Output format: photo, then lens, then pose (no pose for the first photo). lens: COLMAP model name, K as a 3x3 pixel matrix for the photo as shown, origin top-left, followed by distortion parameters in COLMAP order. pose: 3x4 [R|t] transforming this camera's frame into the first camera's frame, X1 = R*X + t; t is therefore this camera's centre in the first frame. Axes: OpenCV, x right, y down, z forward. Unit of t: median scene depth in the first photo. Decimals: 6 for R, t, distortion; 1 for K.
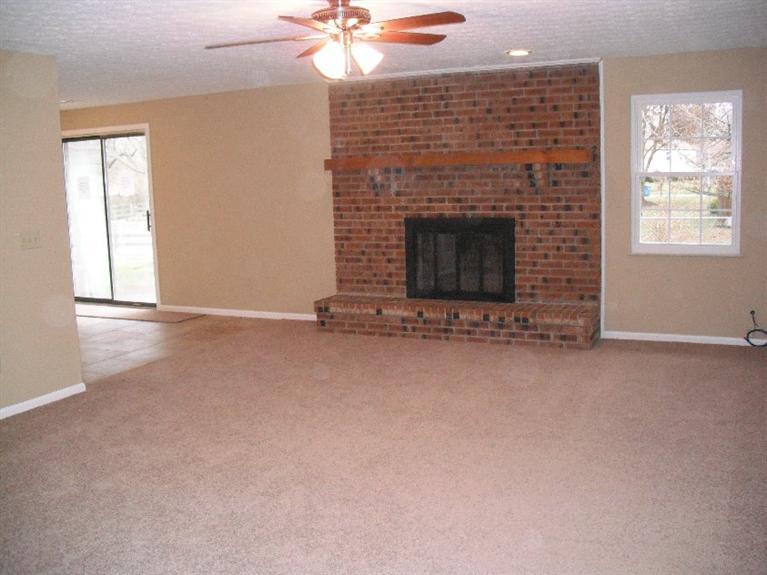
lens RADIAL K [[767.9, 0, 383.9], [0, 767.9, 287.6], [0, 0, 1]] dist [-0.167265, 0.000000]
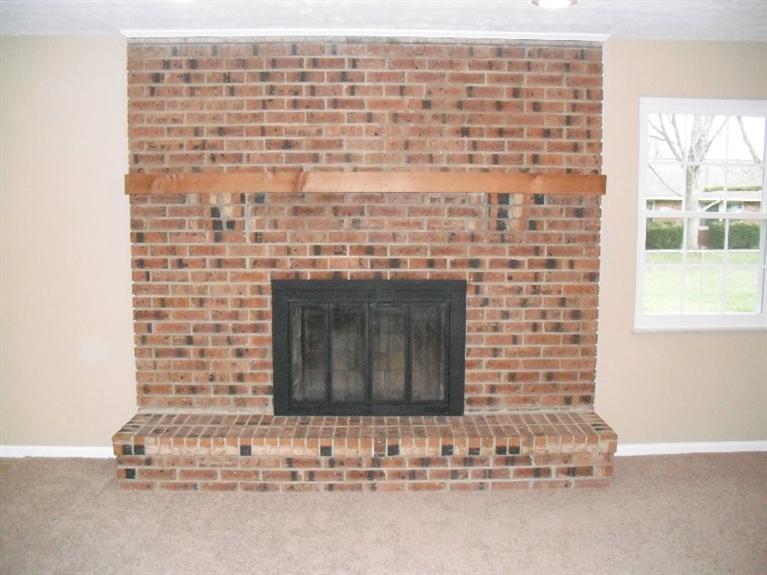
lens RADIAL K [[767.9, 0, 382.6], [0, 767.9, 286.5], [0, 0, 1]] dist [-0.167265, 0.000000]
pose [[0.889456, -0.021252, 0.456527, -0.170309], [0.036968, 0.998991, -0.025519, -0.071346], [-0.455523, 0.039575, 0.889344, 0.470183]]
